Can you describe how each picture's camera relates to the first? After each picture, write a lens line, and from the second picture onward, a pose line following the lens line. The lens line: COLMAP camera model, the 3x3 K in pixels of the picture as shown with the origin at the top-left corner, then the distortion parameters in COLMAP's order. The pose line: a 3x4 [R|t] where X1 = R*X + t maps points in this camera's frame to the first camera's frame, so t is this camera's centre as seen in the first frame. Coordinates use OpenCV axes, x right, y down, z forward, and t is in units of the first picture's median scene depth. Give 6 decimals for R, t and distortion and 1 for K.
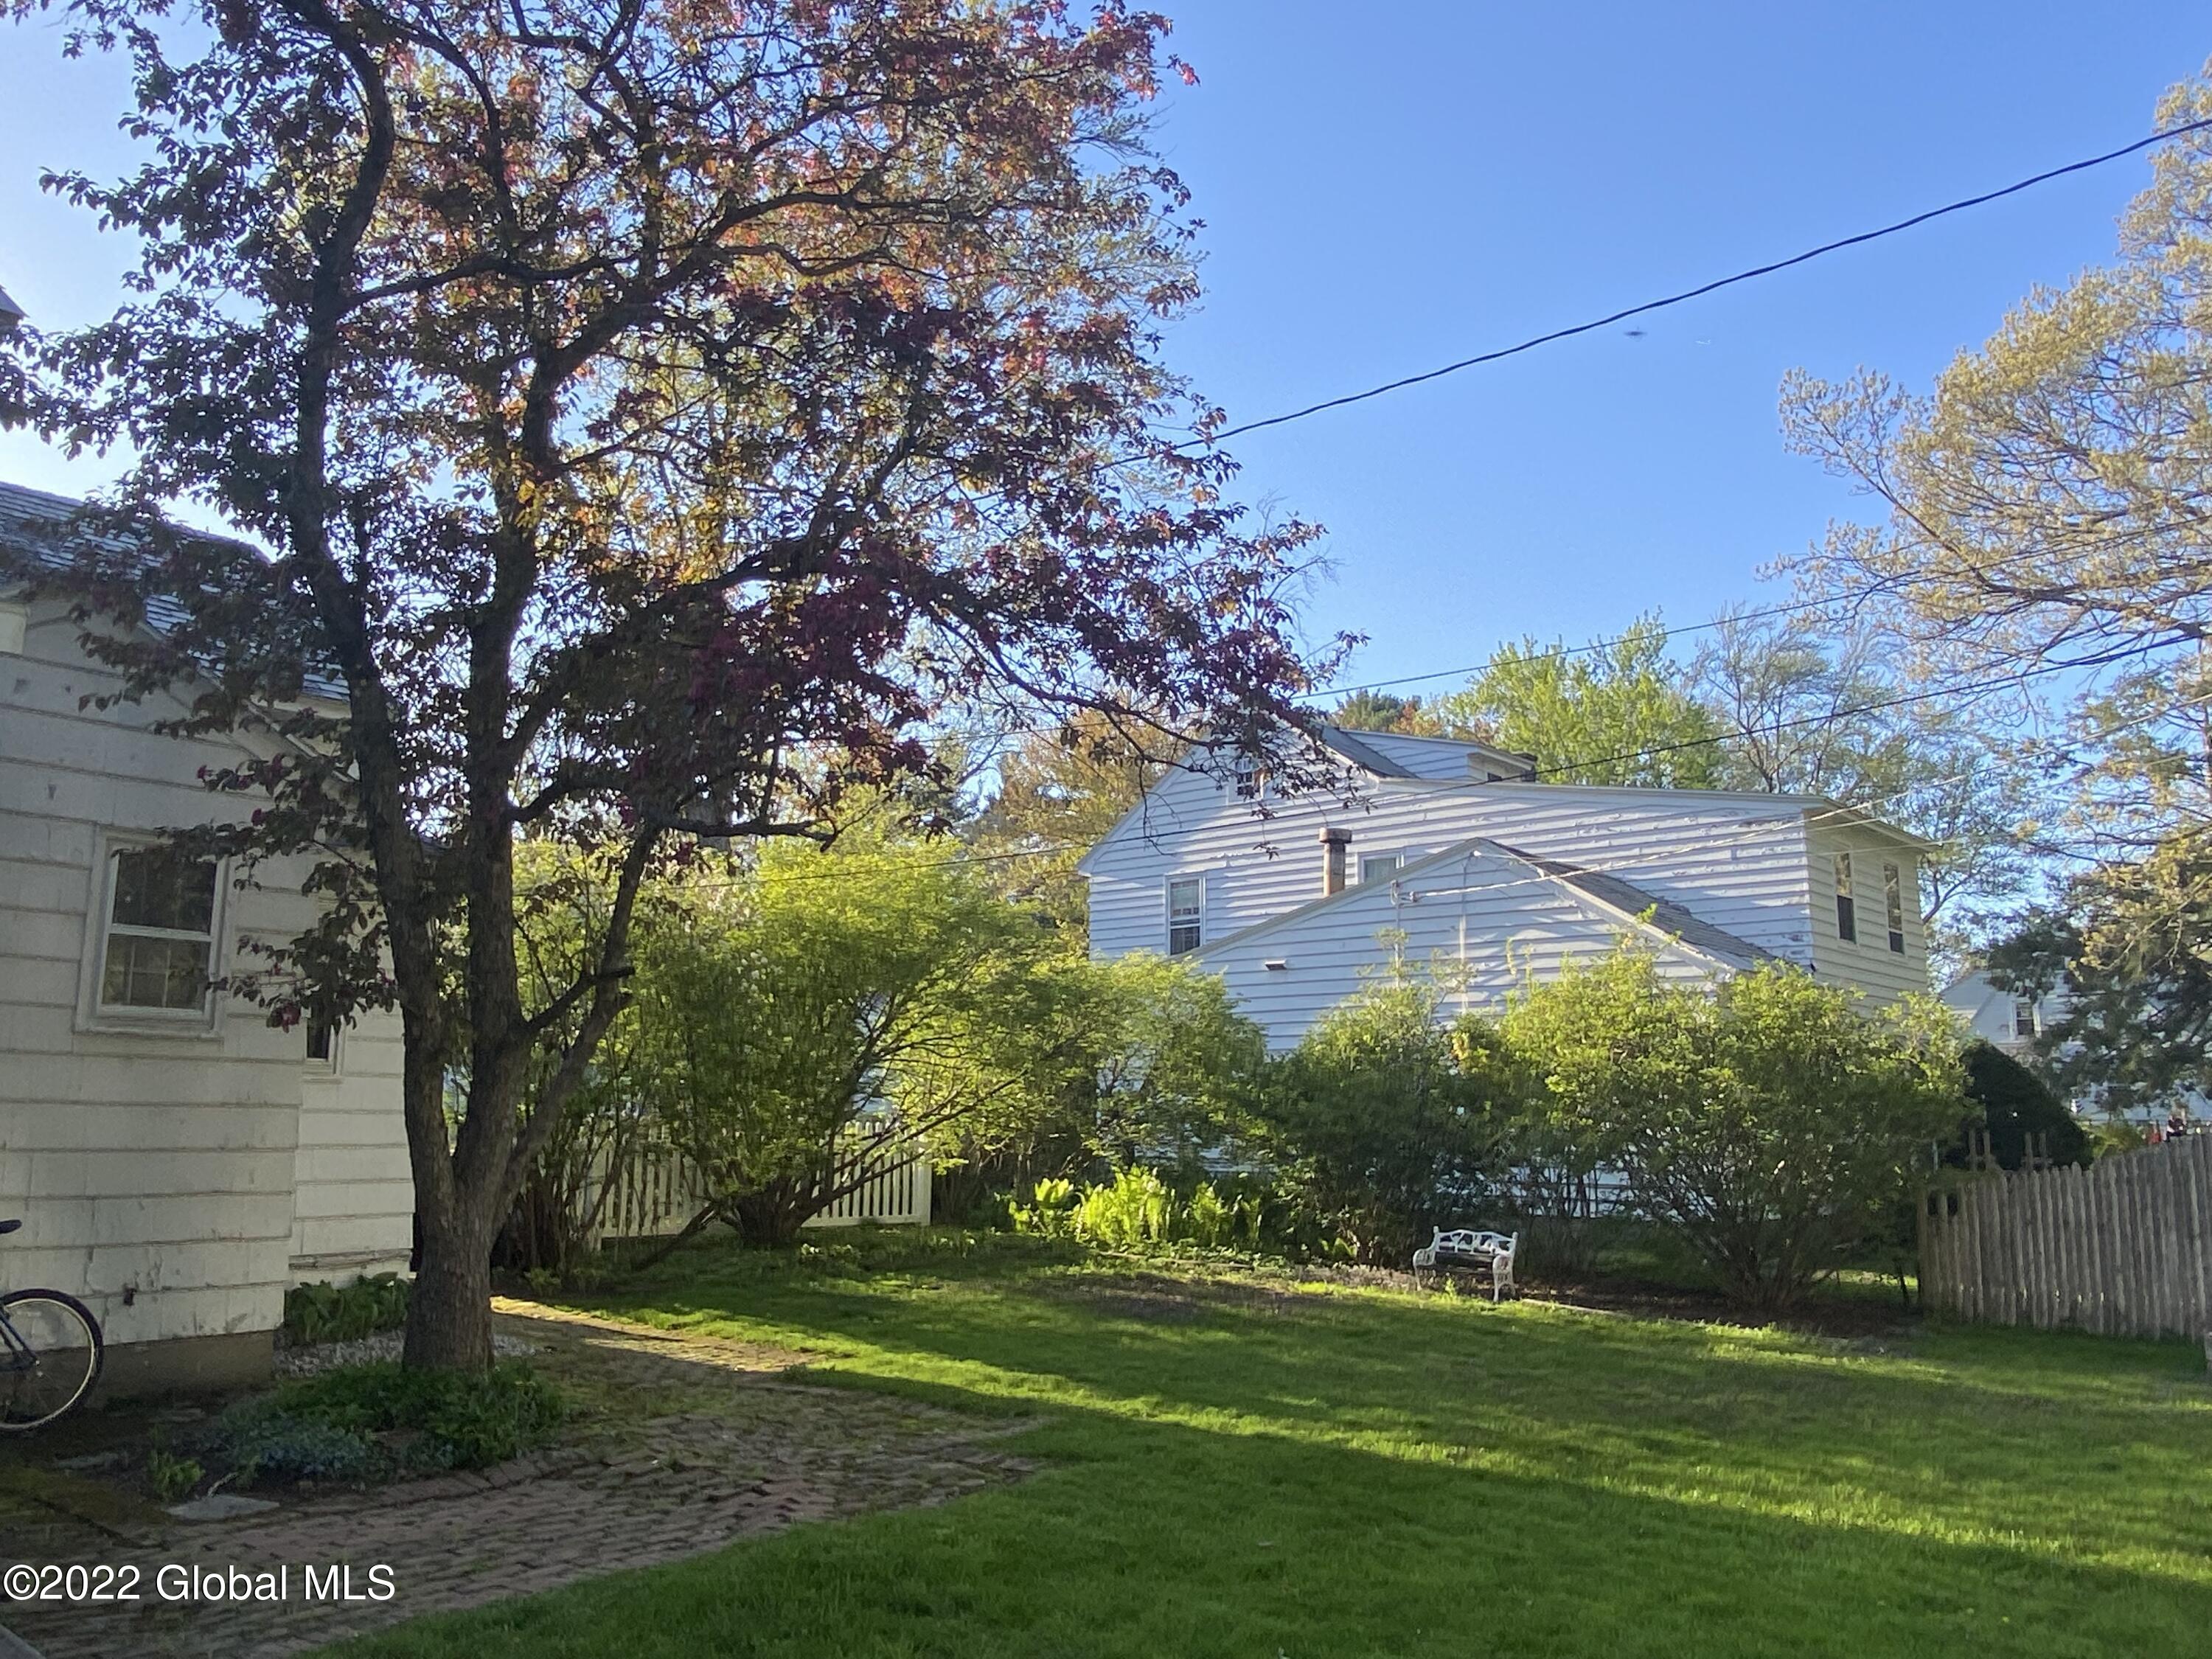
lens RADIAL K [[1653.0, 0, 1104.5], [0, 1653.0, 833.2], [0, 0, 1]] dist [0.099898, -0.127846]
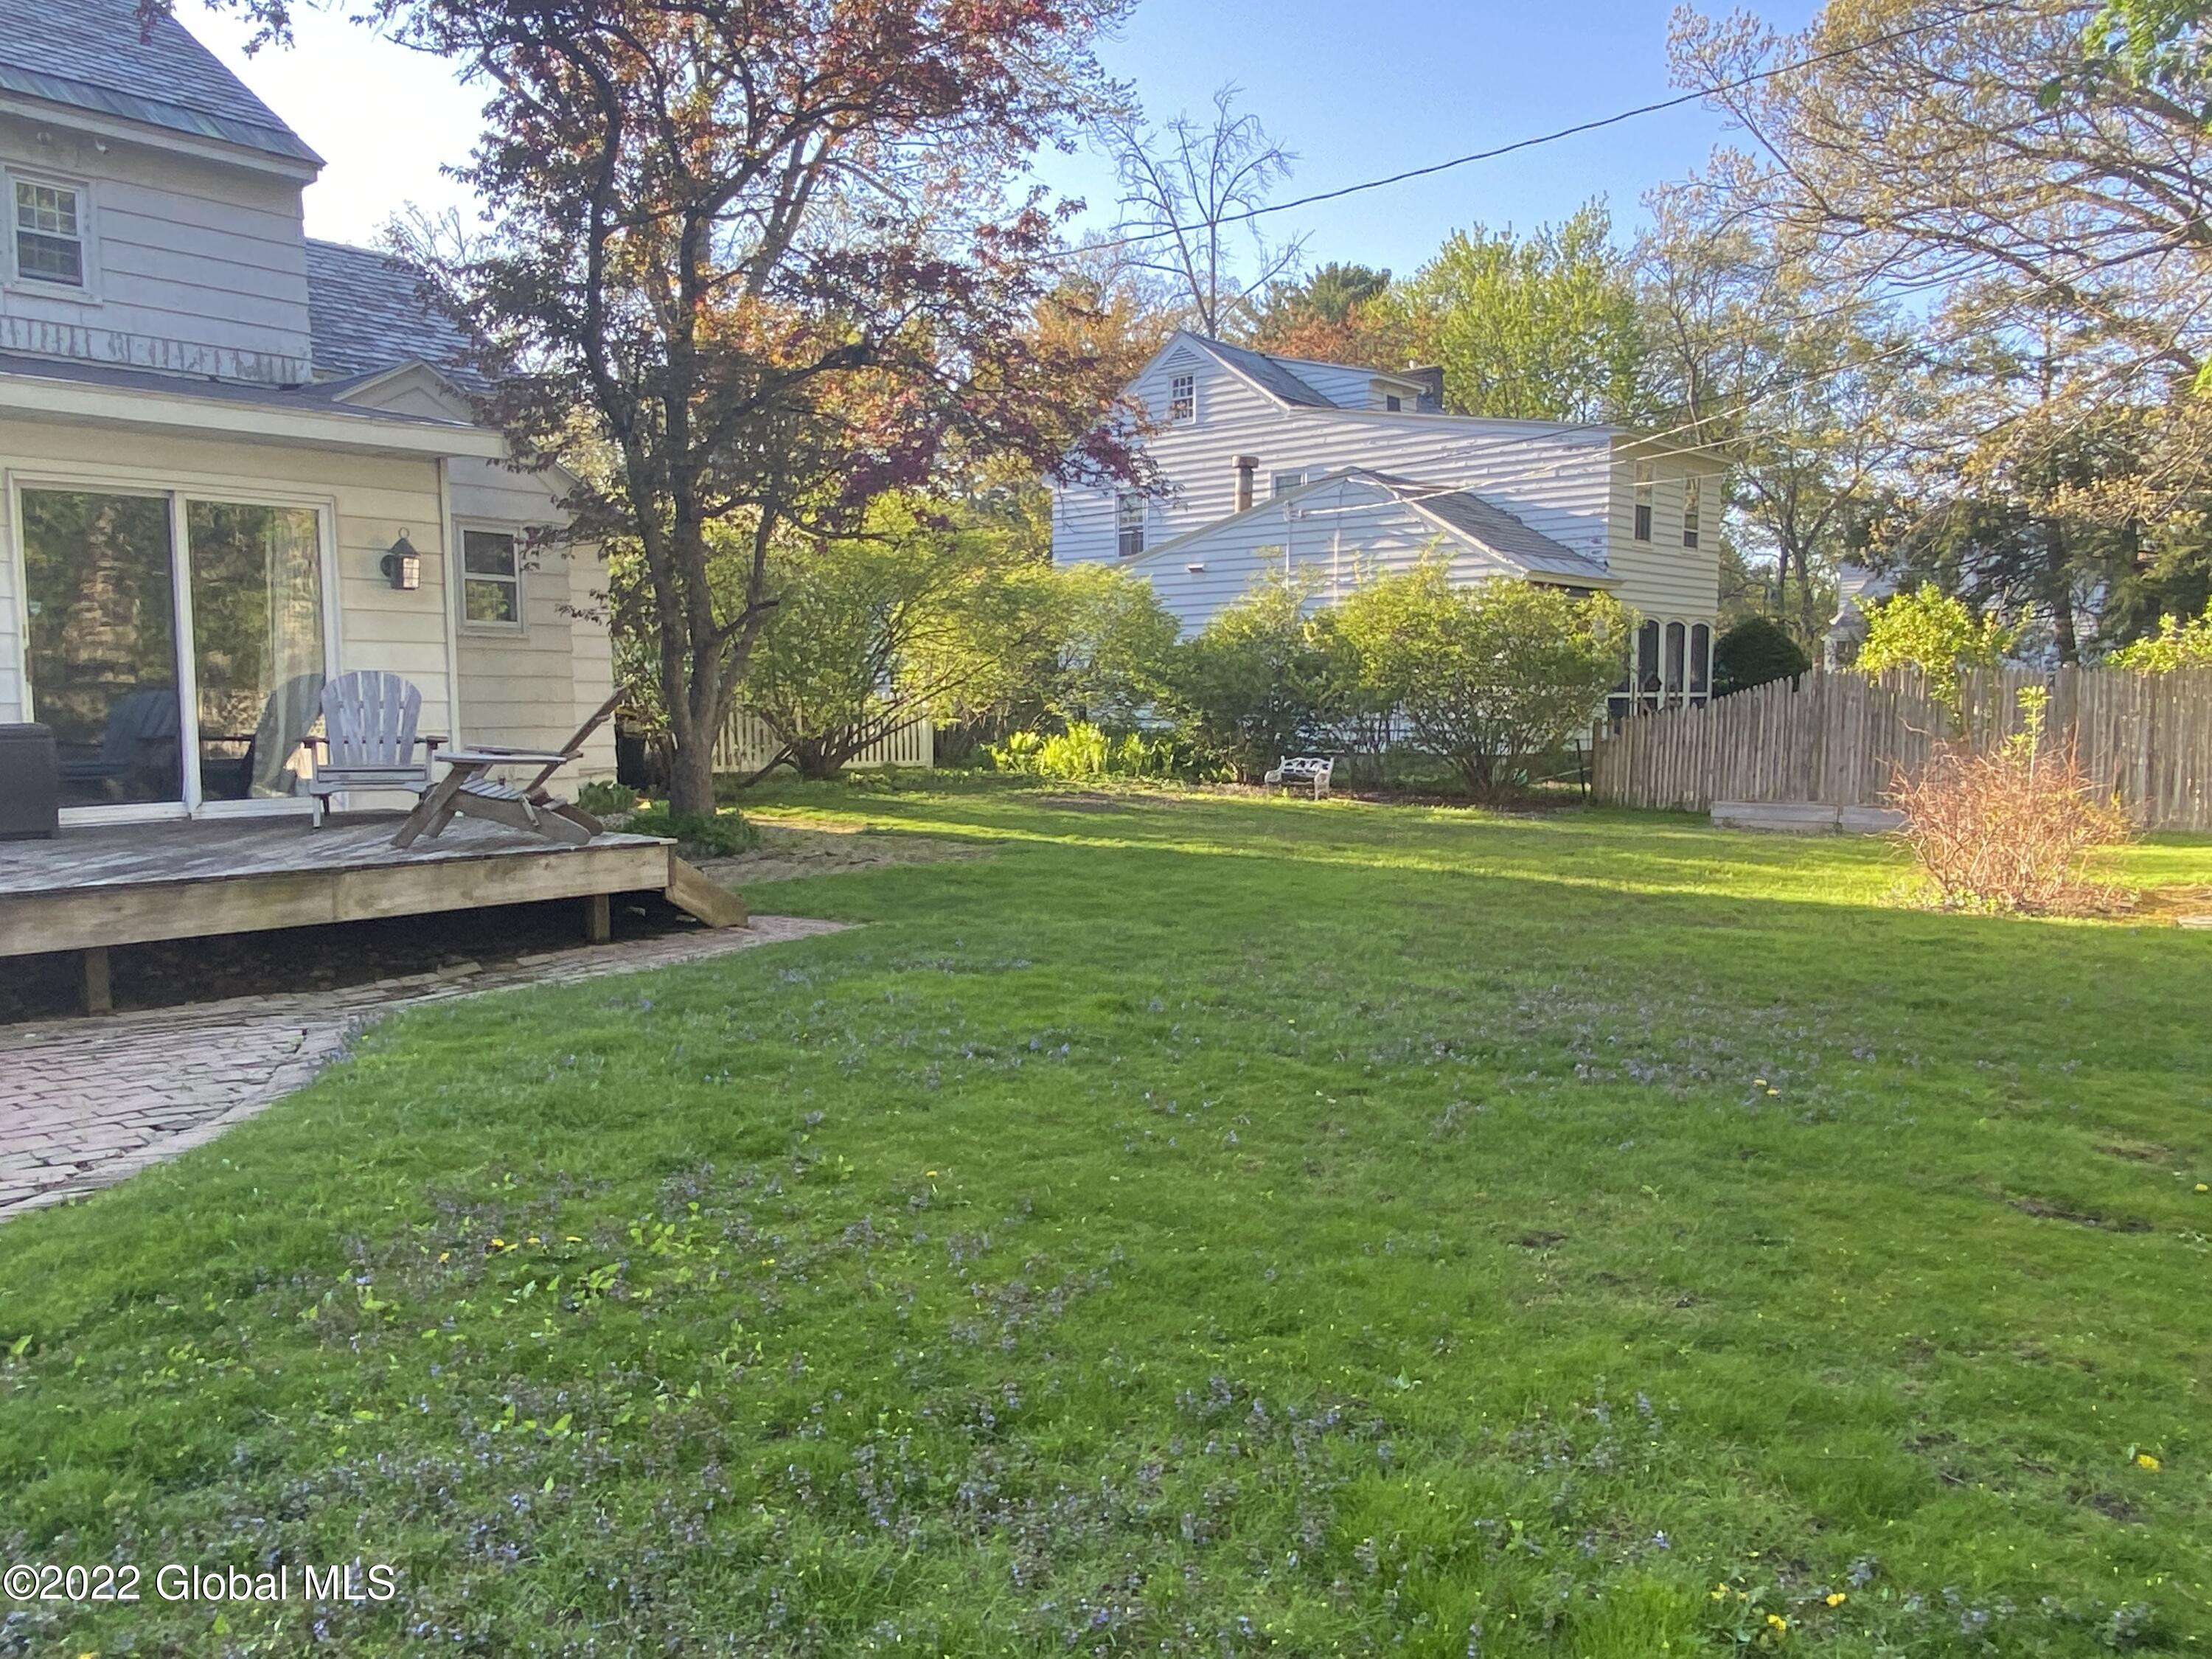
lens RADIAL K [[1653.0, 0, 1104.5], [0, 1653.0, 833.2], [0, 0, 1]] dist [0.099898, -0.127846]
pose [[0.999859, -0.012204, 0.011497, 0.019056], [0.008929, 0.967947, 0.250995, -0.052072], [-0.014192, -0.250857, 0.967920, -0.337747]]
